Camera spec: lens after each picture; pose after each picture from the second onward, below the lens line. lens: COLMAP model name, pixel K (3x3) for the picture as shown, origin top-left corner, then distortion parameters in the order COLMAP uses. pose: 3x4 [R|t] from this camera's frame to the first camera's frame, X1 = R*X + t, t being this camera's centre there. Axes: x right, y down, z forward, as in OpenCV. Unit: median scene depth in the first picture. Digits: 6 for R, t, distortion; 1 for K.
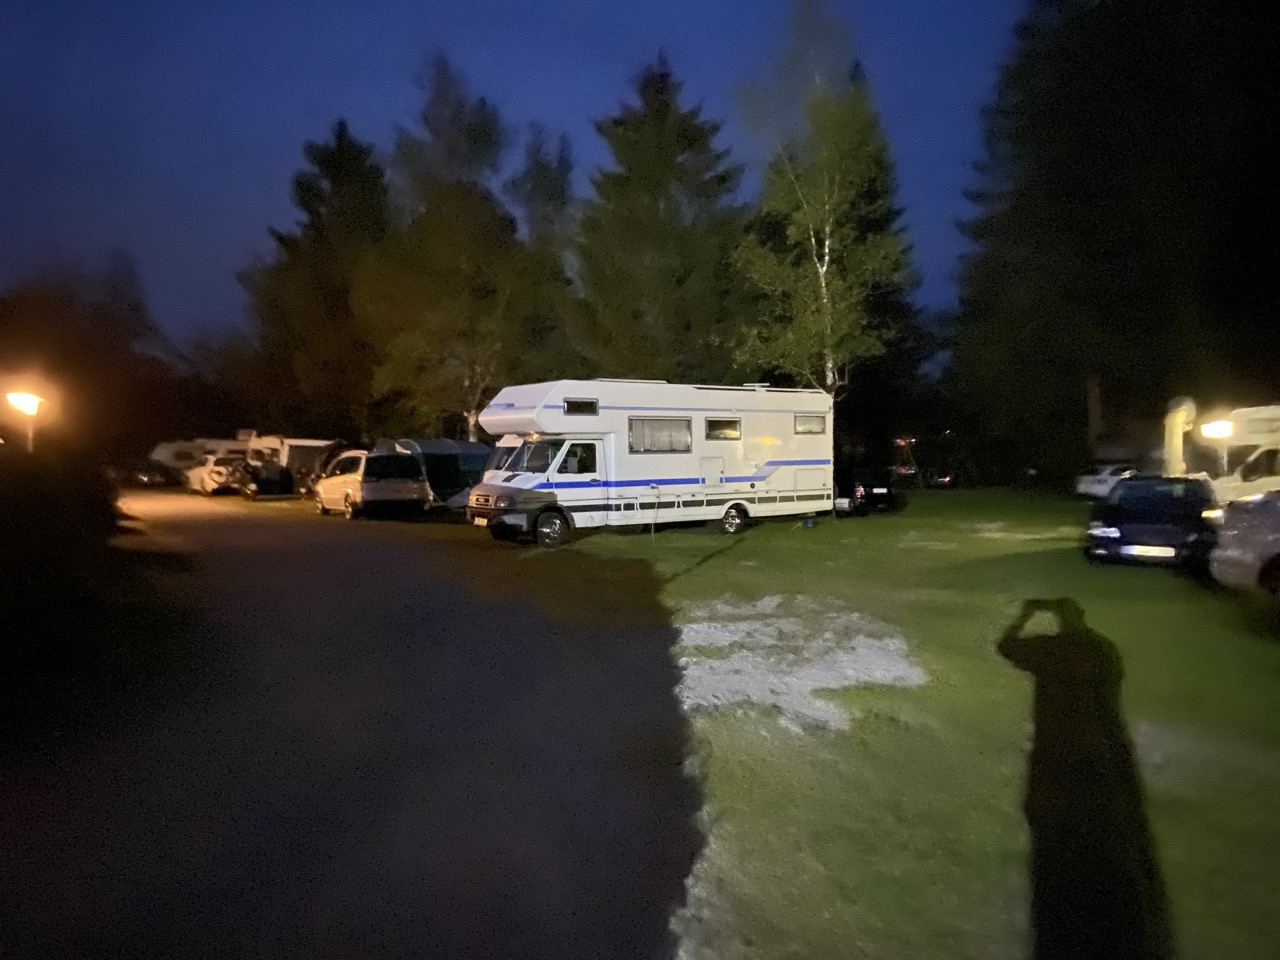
lens RADIAL K [[946.3, 0, 640.0], [0, 946.3, 480.0], [0, 0, 1]] dist [0.092221, -0.000012]
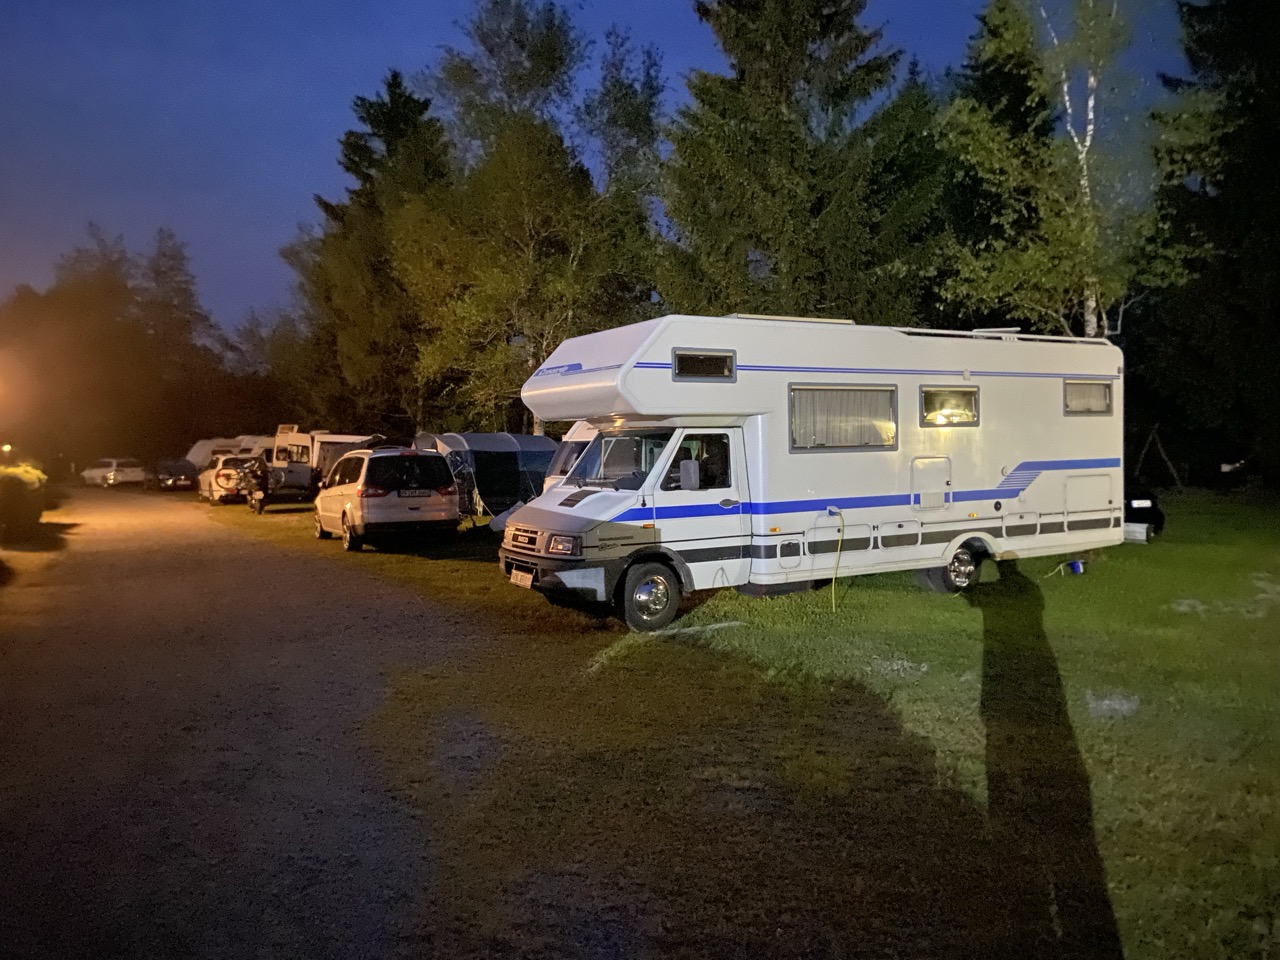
lens RADIAL K [[946.3, 0, 640.0], [0, 946.3, 480.0], [0, 0, 1]] dist [0.092221, -0.000012]
pose [[0.996596, -0.004235, -0.082334, -0.046453], [0.004757, 0.999970, 0.006150, -0.013768], [0.082305, -0.006521, 0.996586, 0.394493]]
